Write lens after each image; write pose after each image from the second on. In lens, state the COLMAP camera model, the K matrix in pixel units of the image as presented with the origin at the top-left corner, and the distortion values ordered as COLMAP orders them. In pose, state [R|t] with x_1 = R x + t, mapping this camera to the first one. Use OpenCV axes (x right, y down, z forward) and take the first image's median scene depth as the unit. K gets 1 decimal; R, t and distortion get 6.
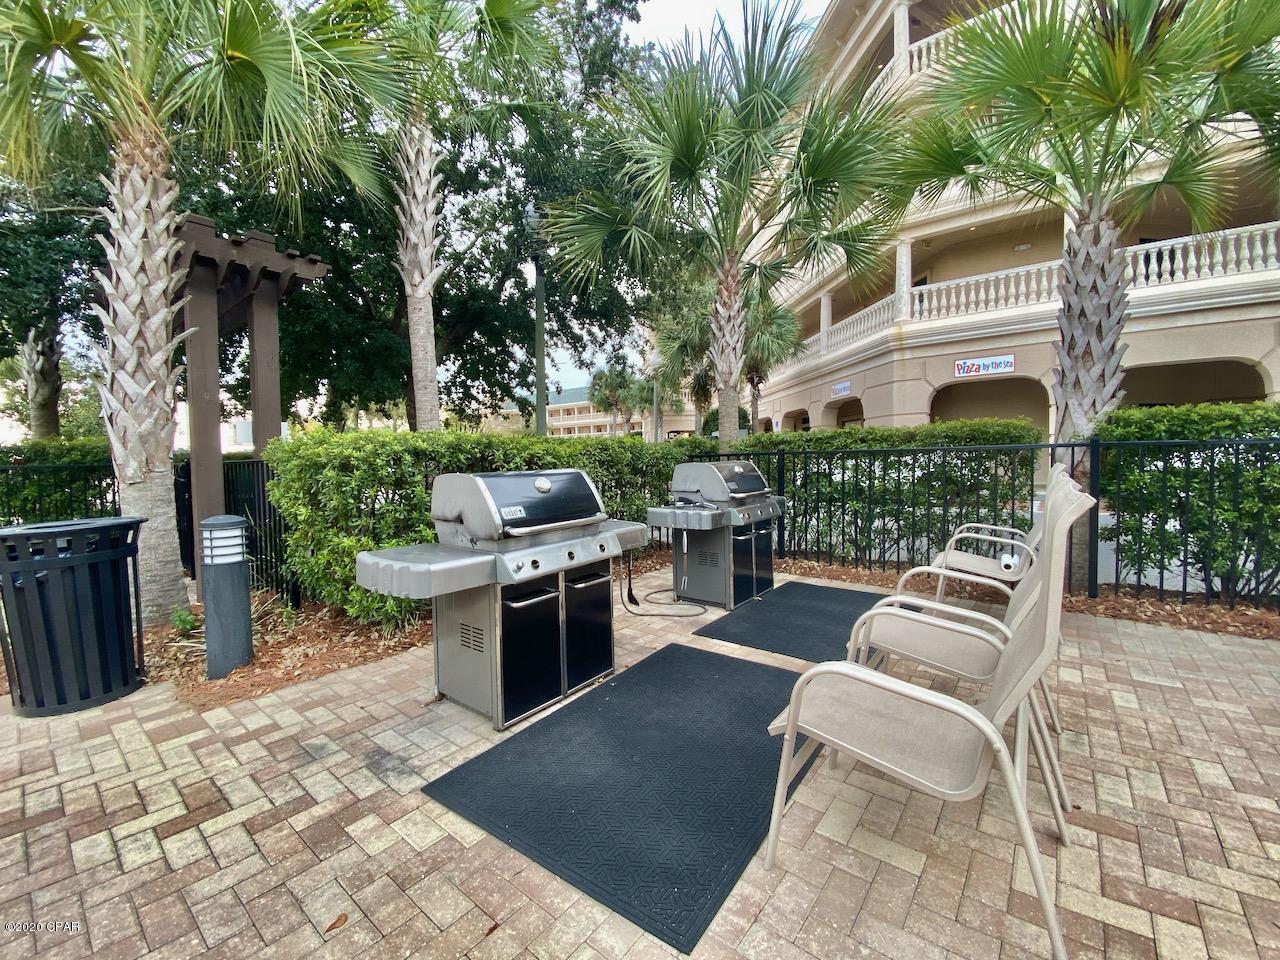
lens RADIAL K [[523.7, 0, 639.7], [0, 523.7, 475.1], [0, 0, 1]] dist [-0.030334, -0.001337]
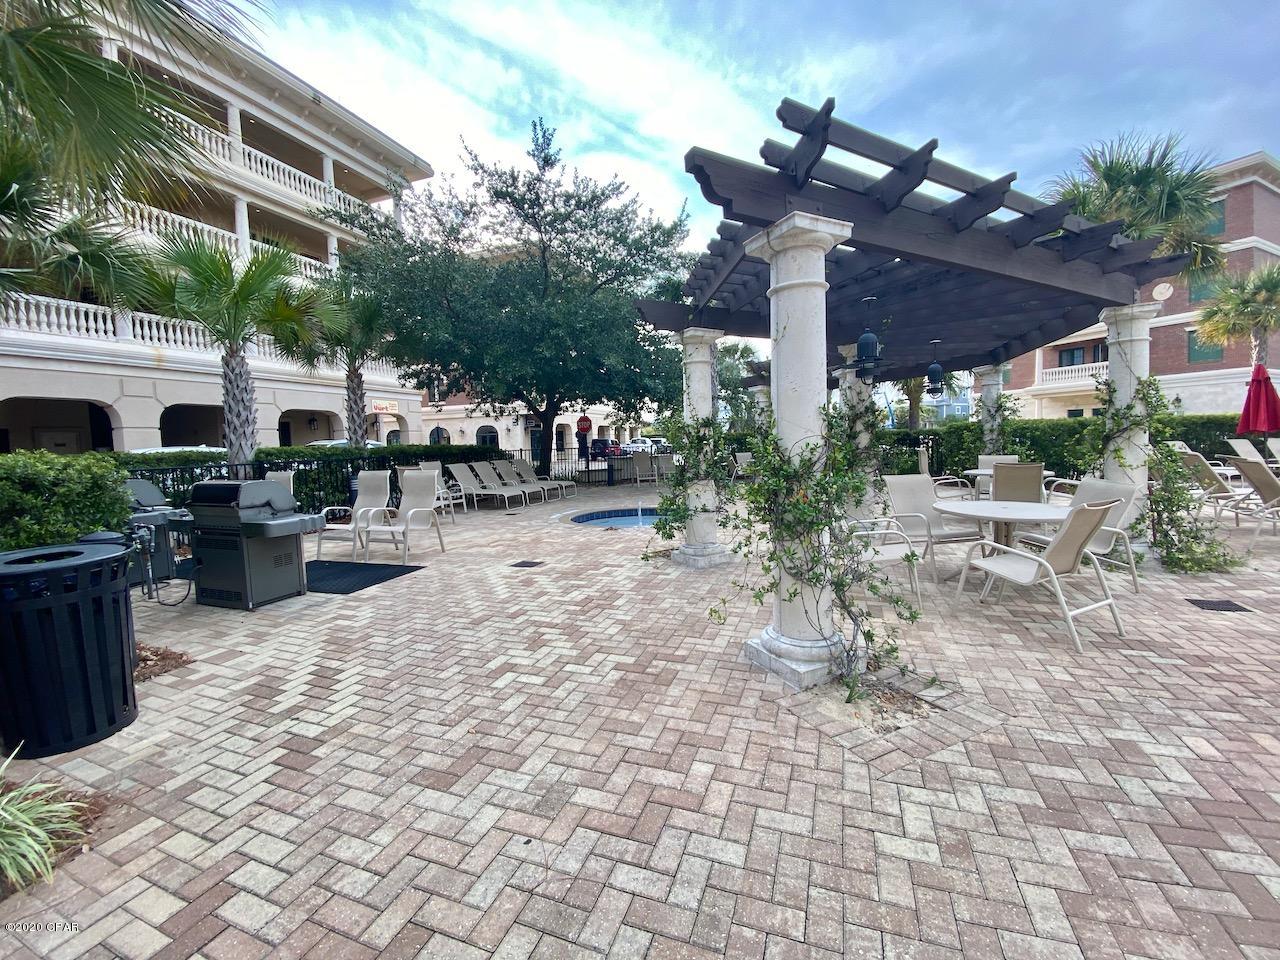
lens RADIAL K [[523.7, 0, 637.1], [0, 523.7, 478.9], [0, 0, 1]] dist [-0.030334, -0.001337]
pose [[-0.303093, -0.031963, 0.952425, -3.236678], [0.096844, 0.993230, 0.064152, 0.028082], [-0.948027, 0.111680, -0.297945, 0.334356]]
